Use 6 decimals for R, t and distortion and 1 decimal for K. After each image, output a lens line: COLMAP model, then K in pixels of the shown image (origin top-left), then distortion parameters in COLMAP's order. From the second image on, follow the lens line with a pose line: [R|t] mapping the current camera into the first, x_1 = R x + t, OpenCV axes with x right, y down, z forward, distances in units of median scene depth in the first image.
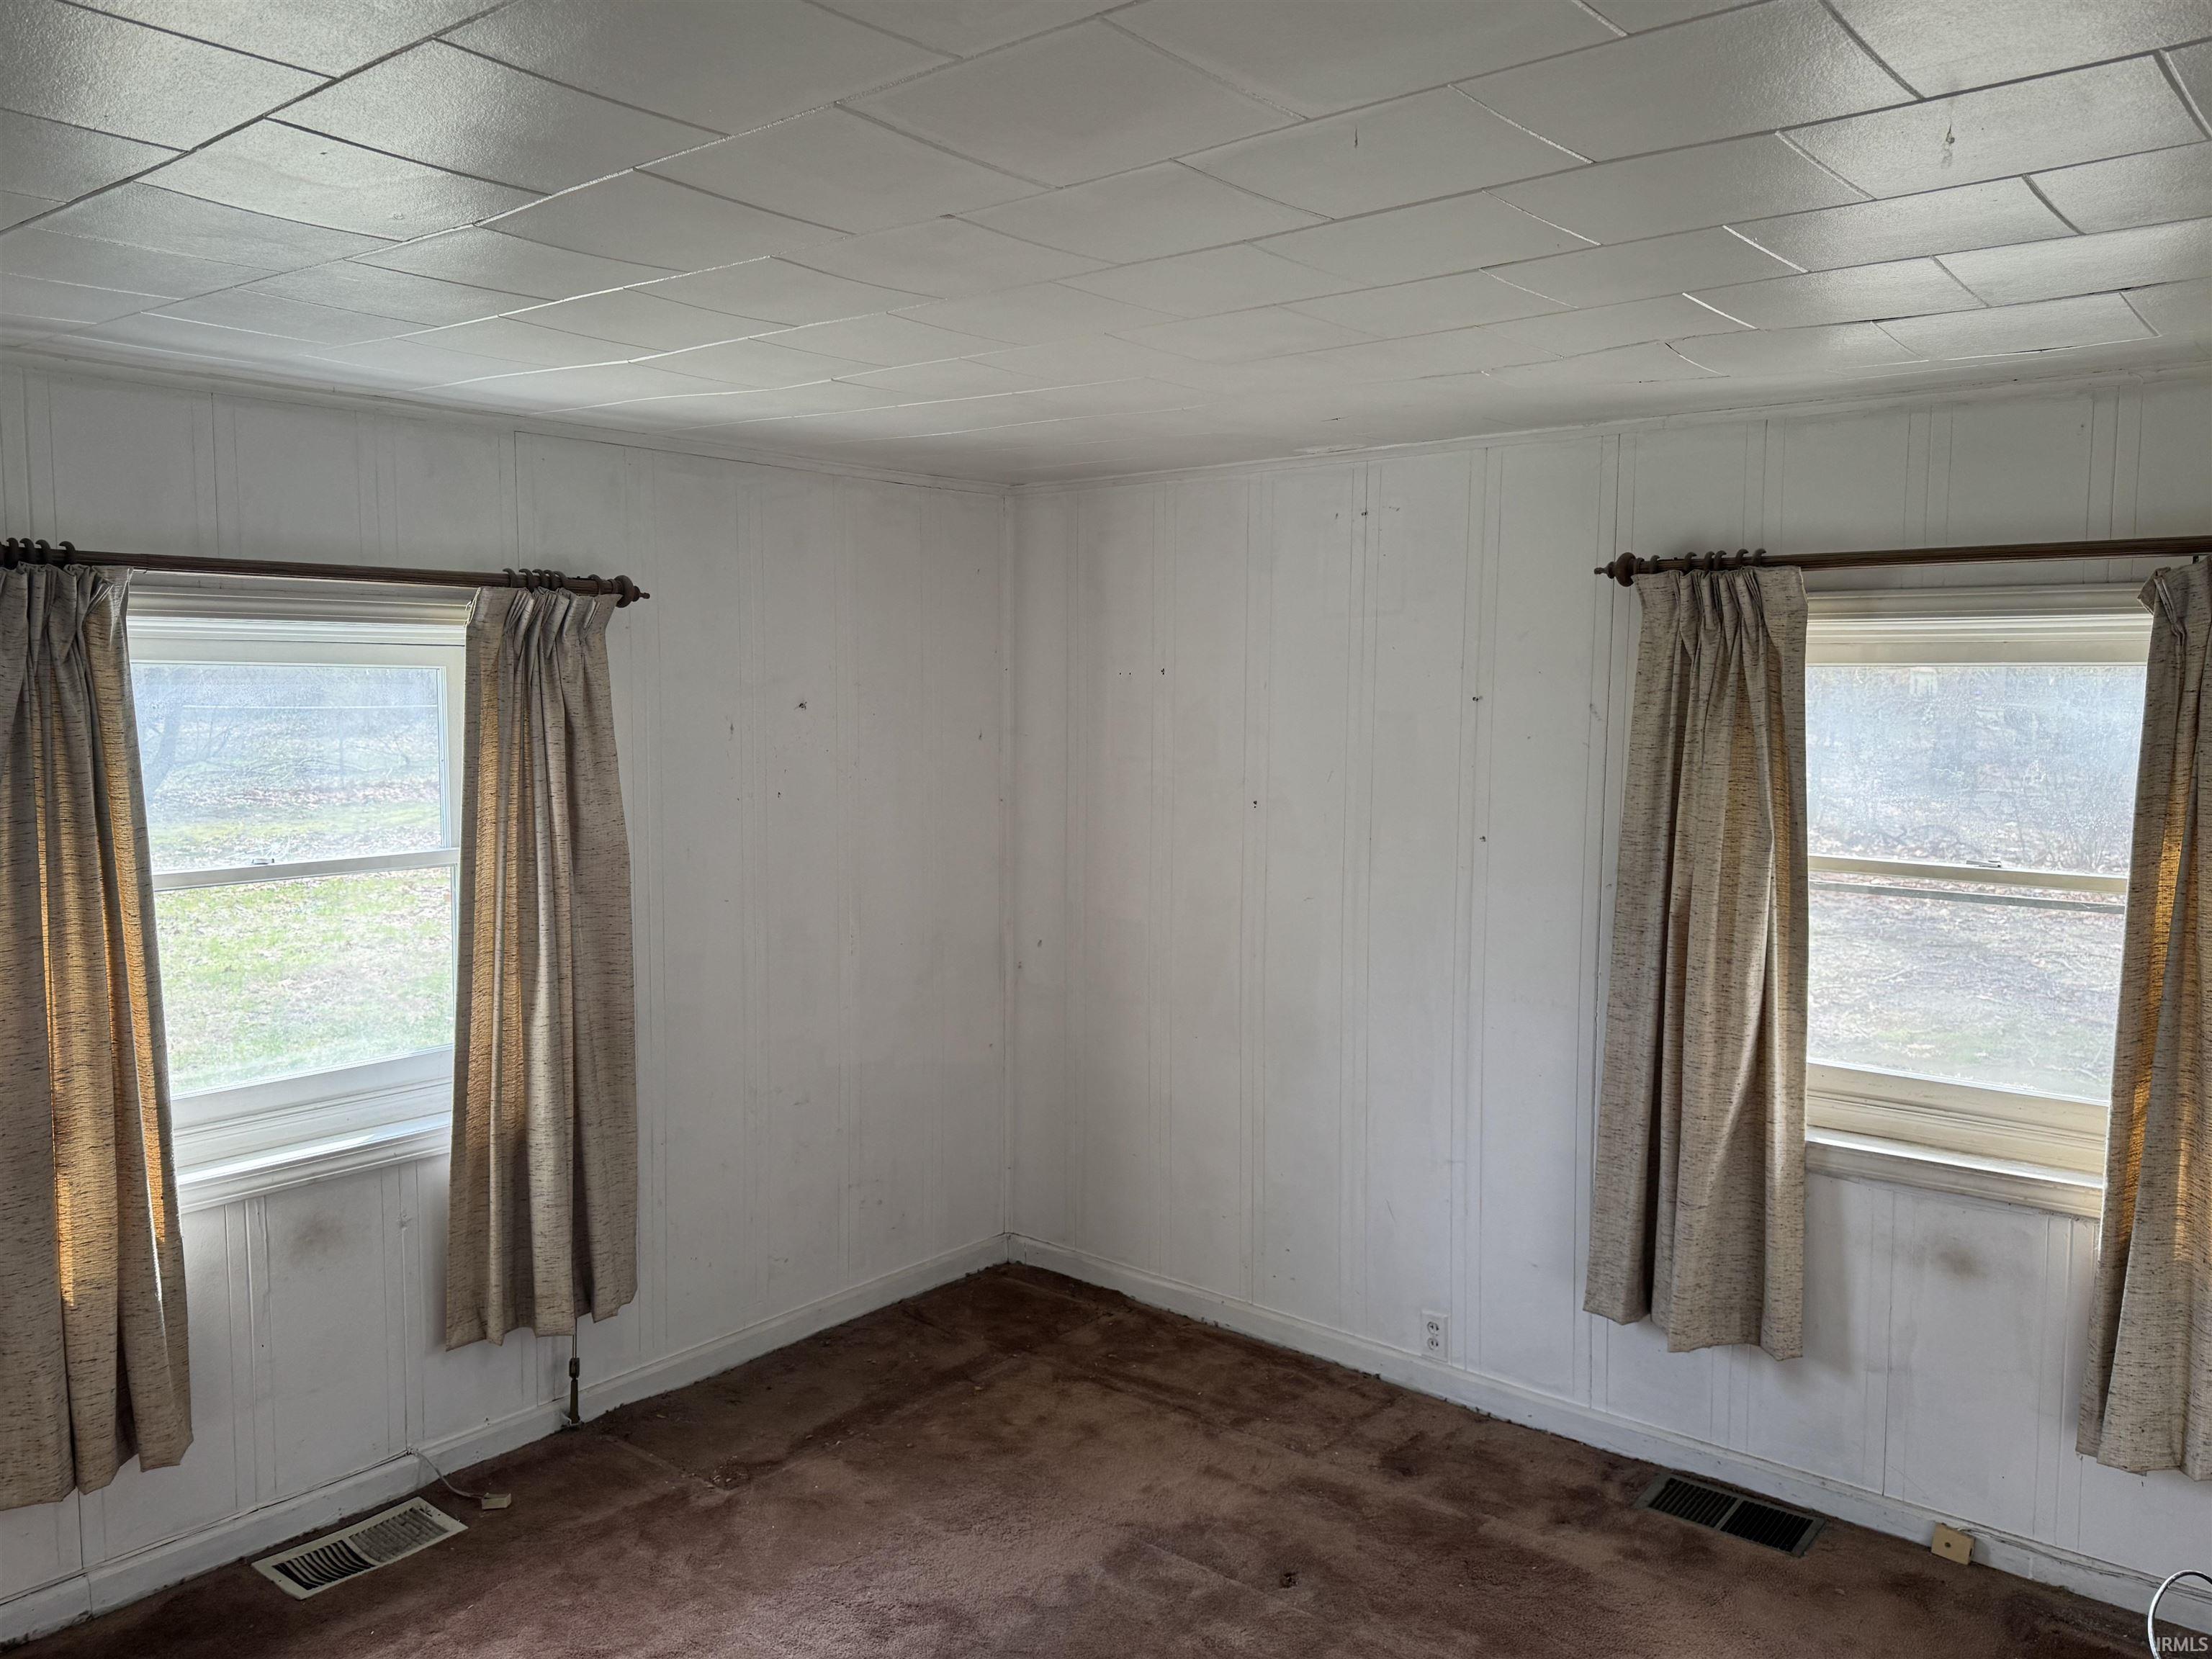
lens RADIAL K [[1686.3, 0, 1106.0], [0, 1686.3, 829.5], [0, 0, 1]] dist [0.006212, 0.002874]
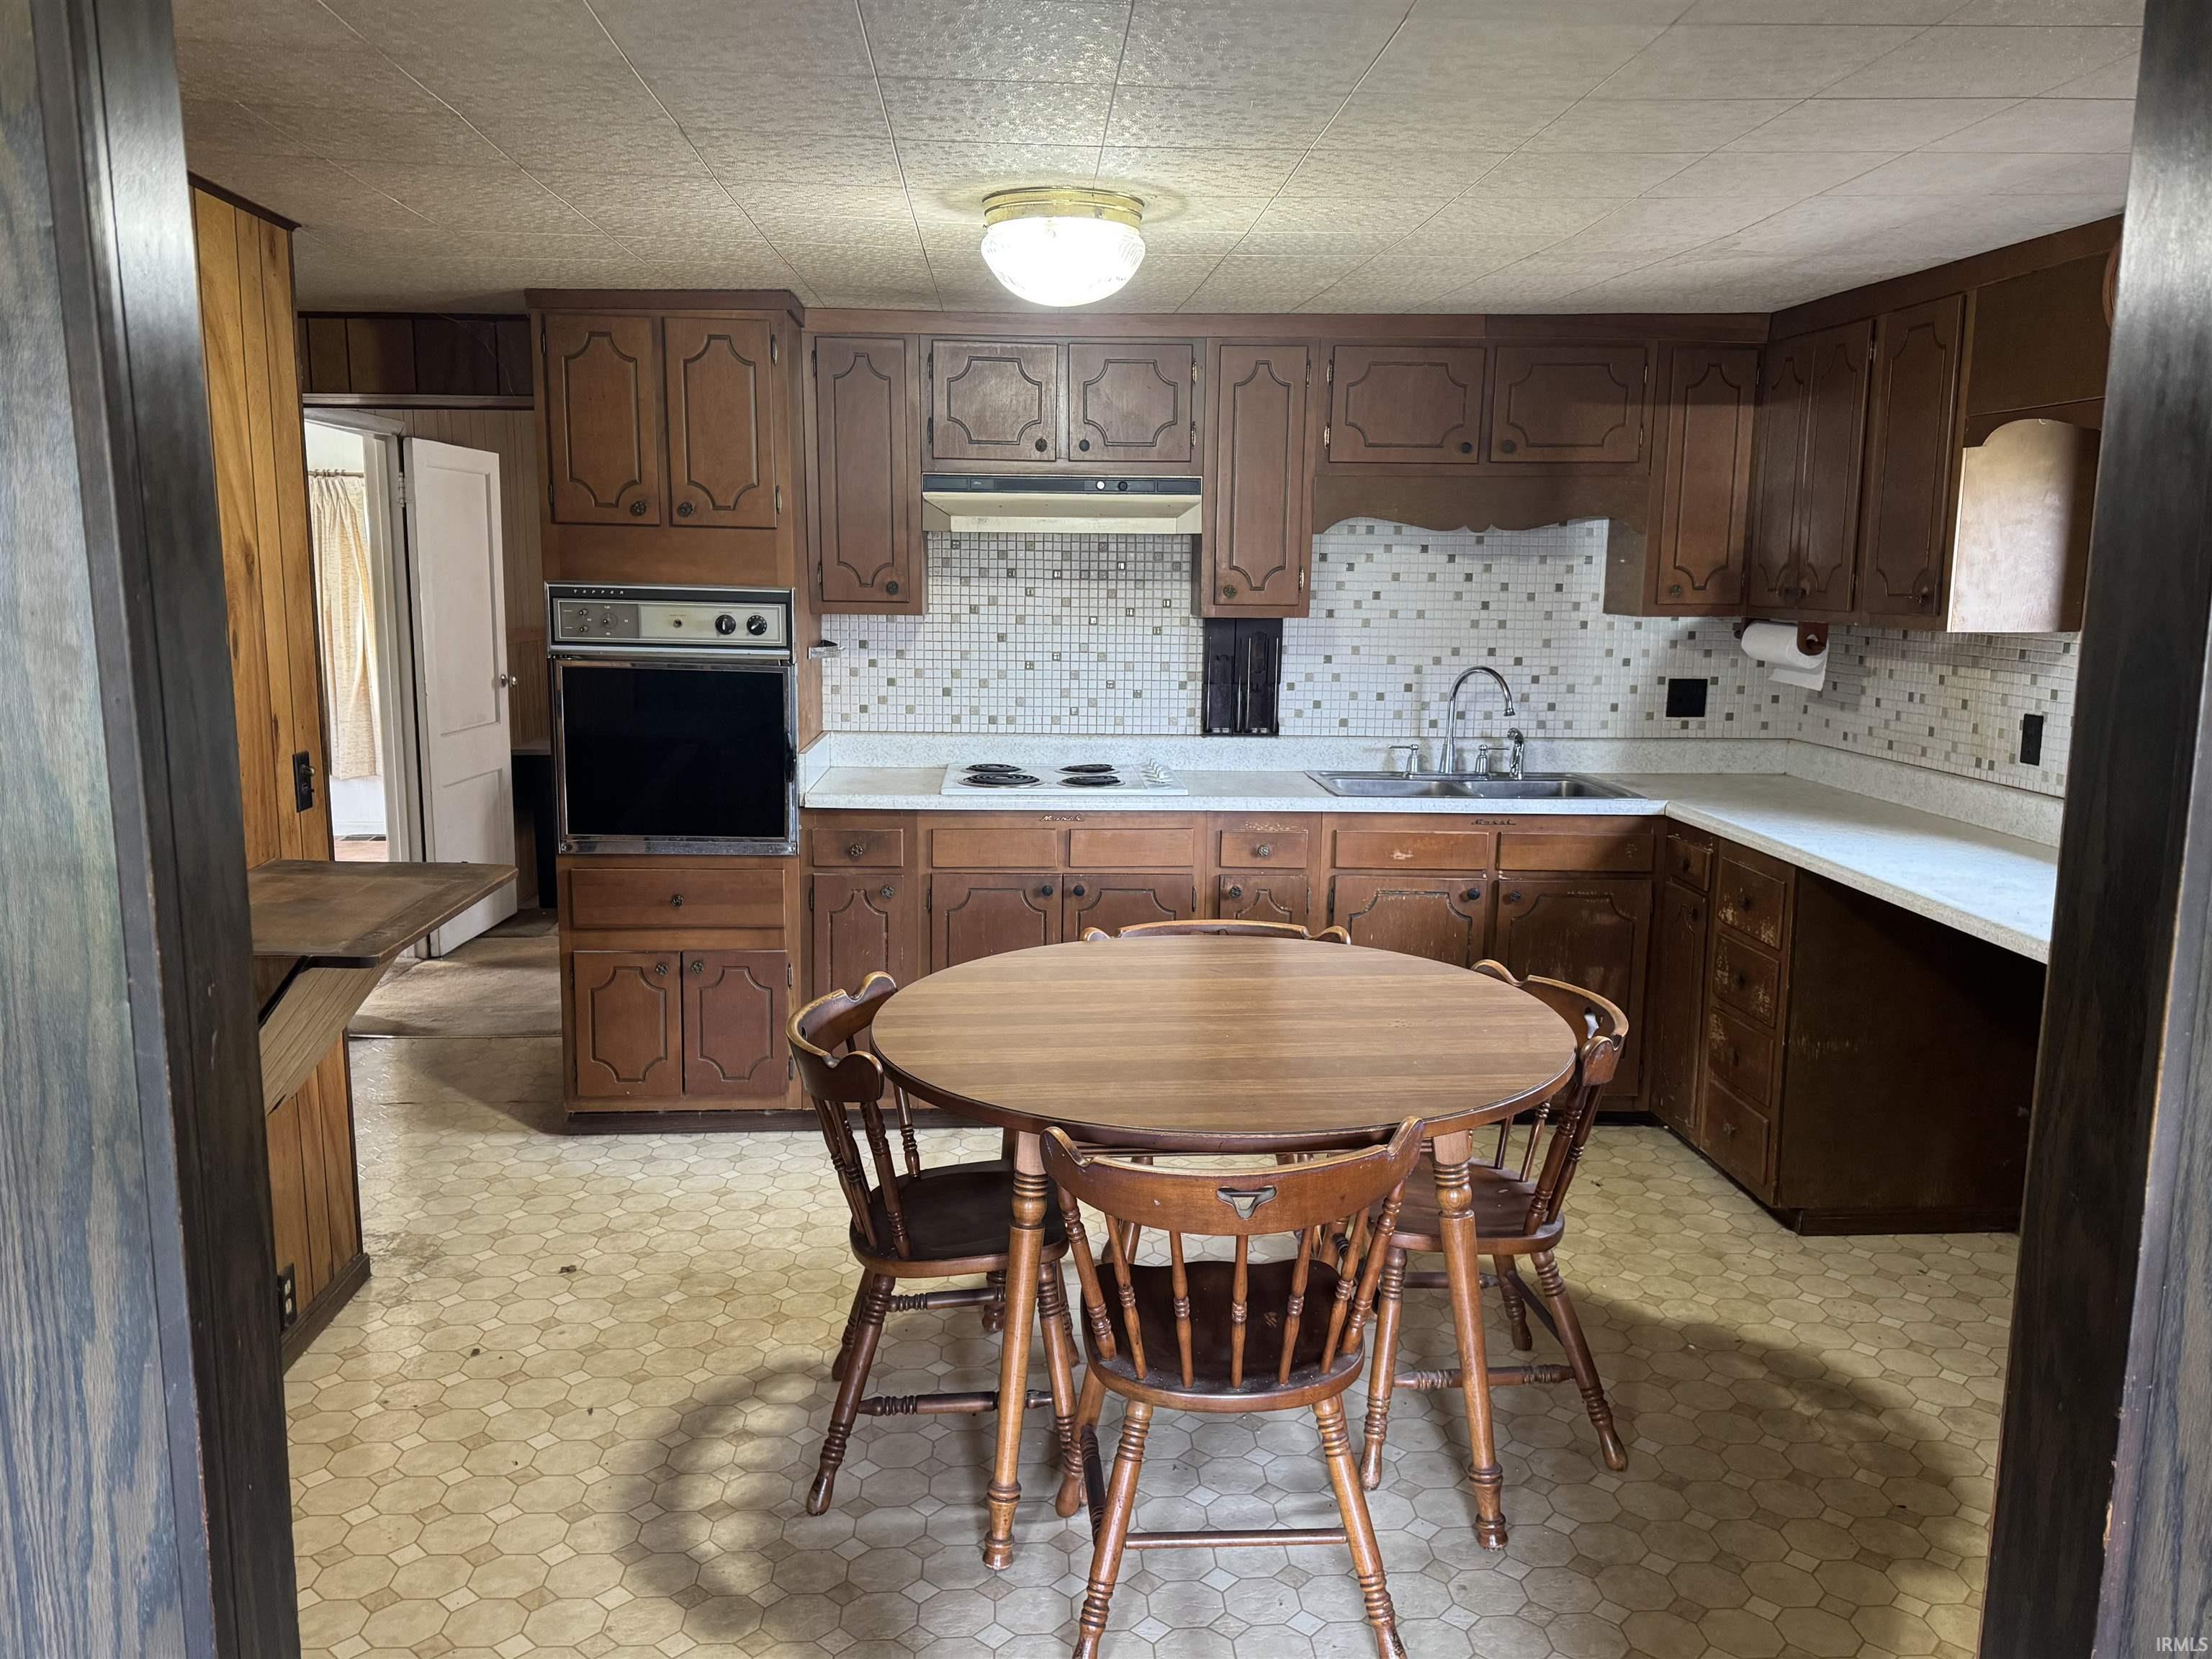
lens RADIAL K [[1657.0, 0, 1104.1], [0, 1657.0, 838.3], [0, 0, 1]] dist [0.185119, -0.347755]
pose [[0.731405, -0.108737, 0.673218, -0.576811], [0.054681, 0.993378, 0.101042, 0.199401], [-0.679747, -0.037090, 0.732508, -1.724846]]
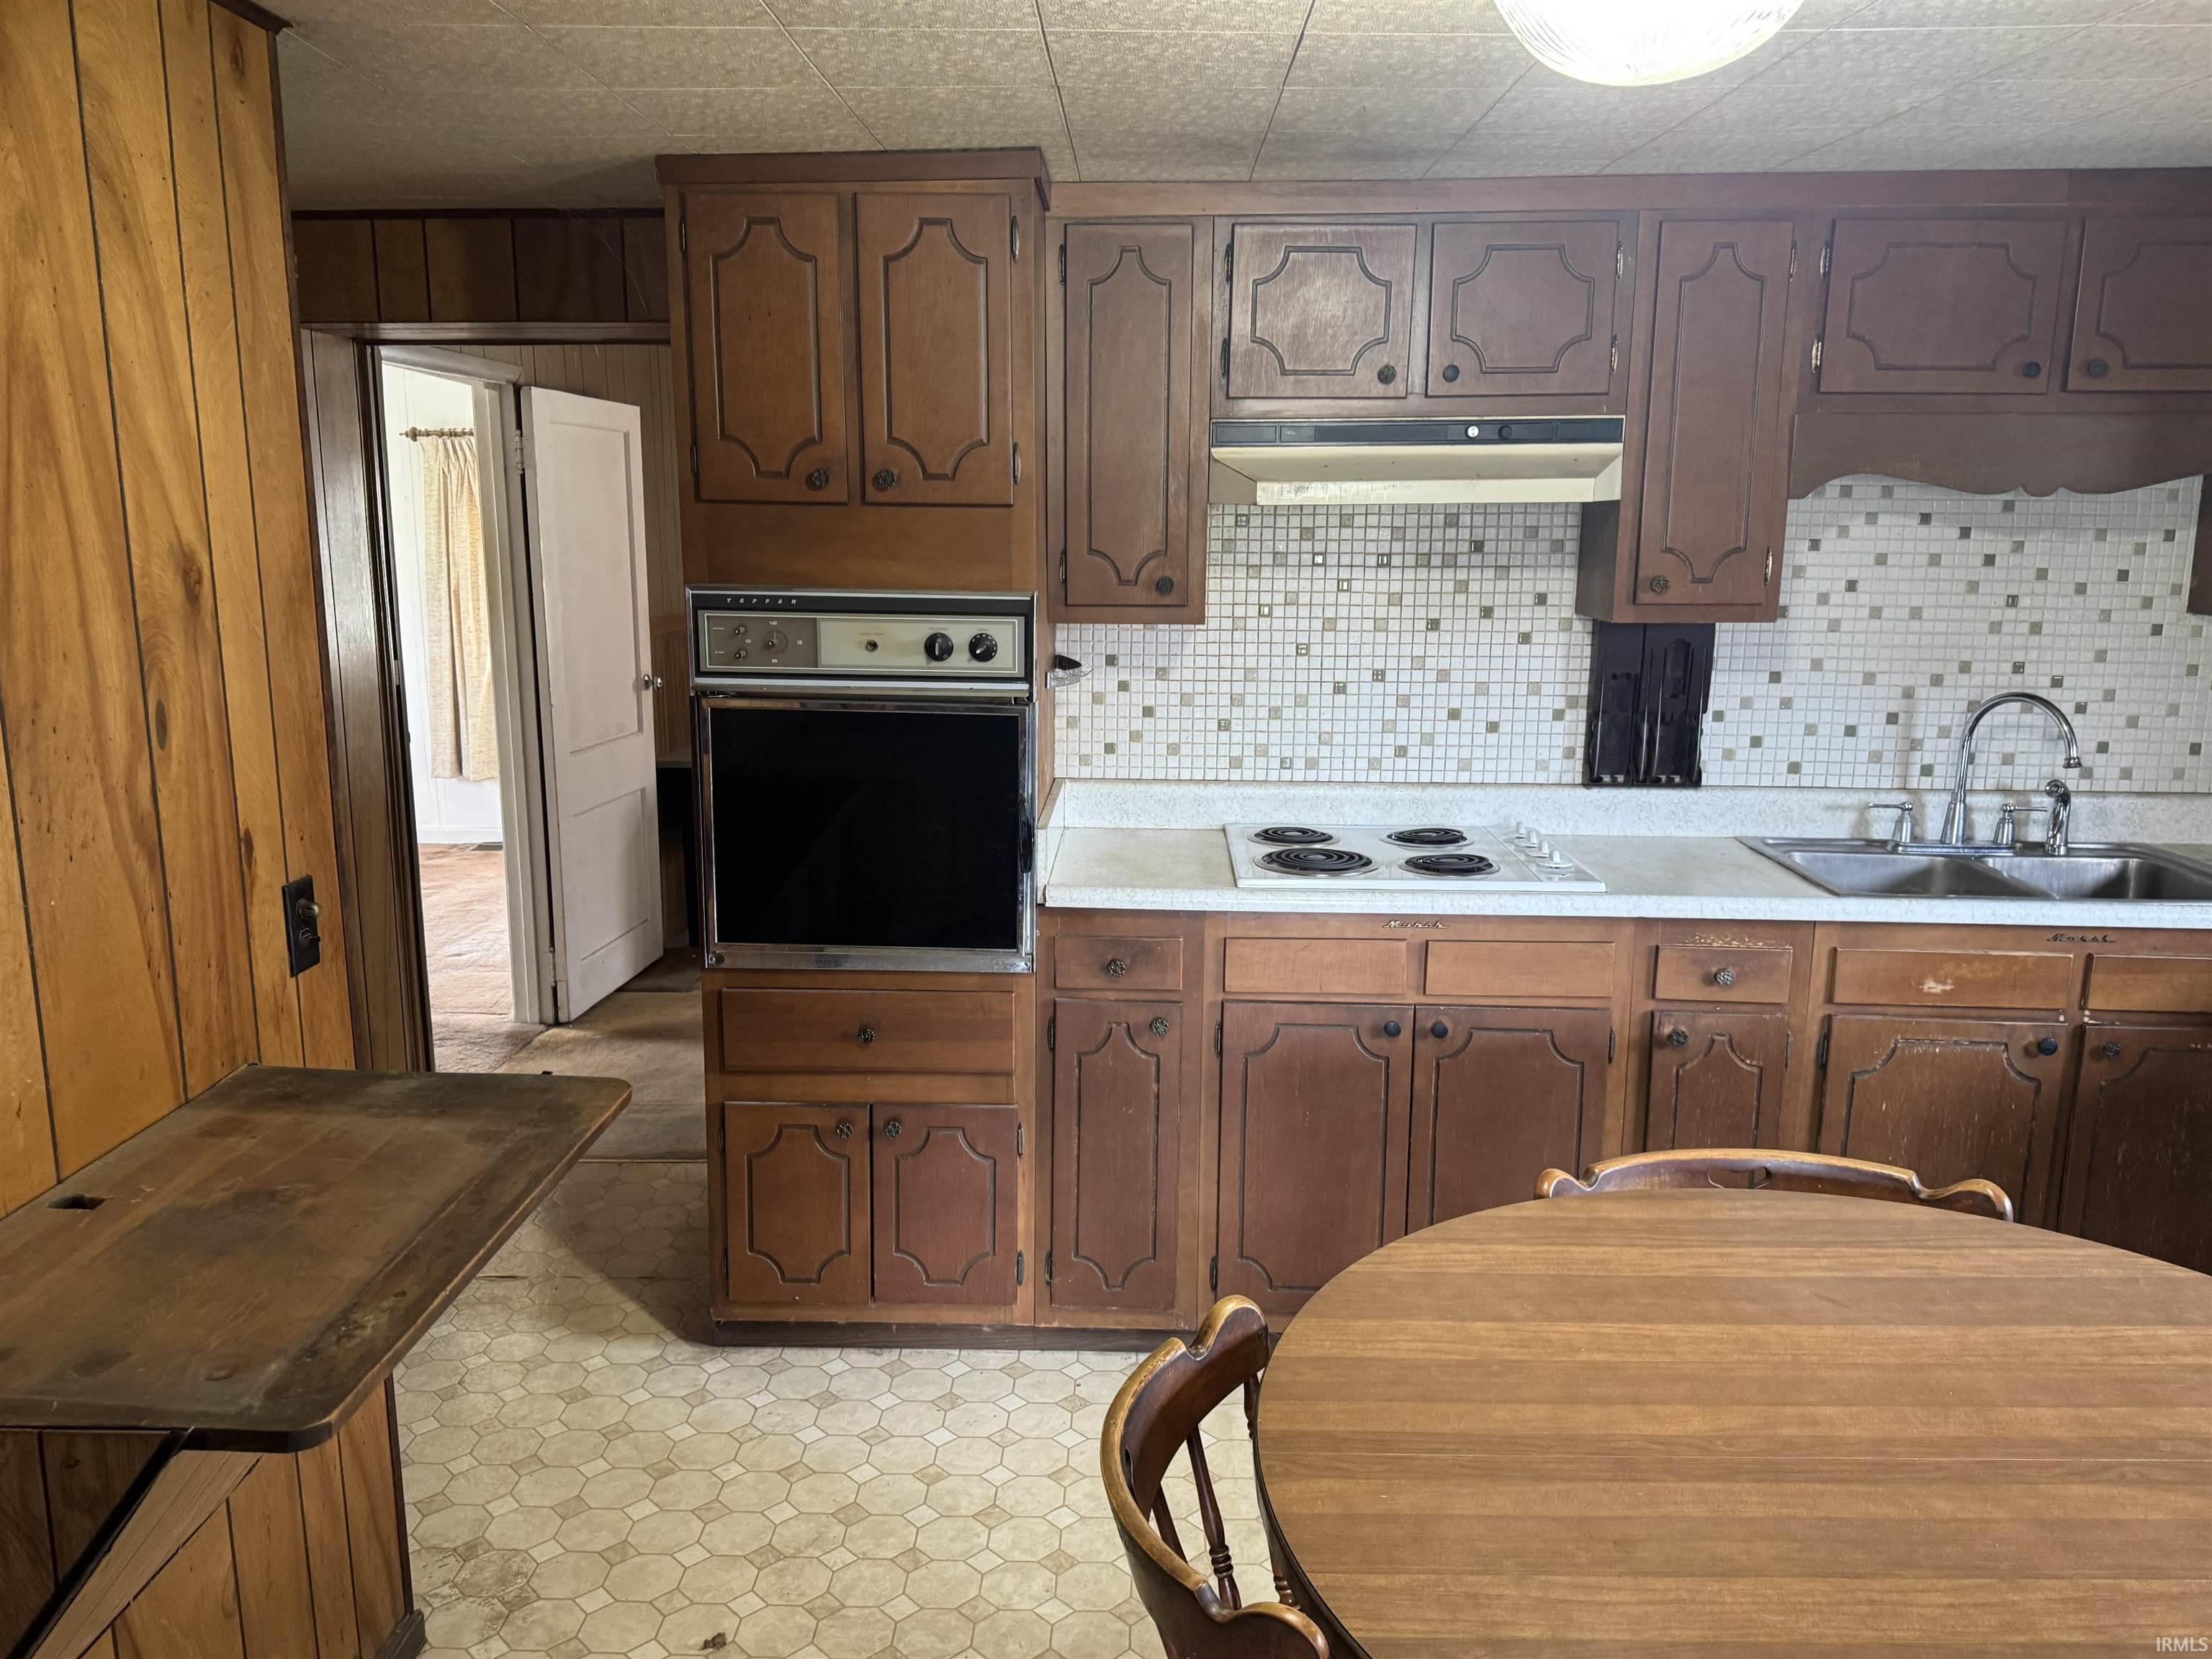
lens RADIAL K [[1655.2, 0, 1104.1], [0, 1655.2, 839.7], [0, 0, 1]] dist [0.146045, -0.236776]
pose [[0.786622, -0.120243, 0.605614, -0.389280], [0.055764, 0.990681, 0.124266, 0.149231], [-0.614912, -0.063979, 0.785996, -1.346058]]
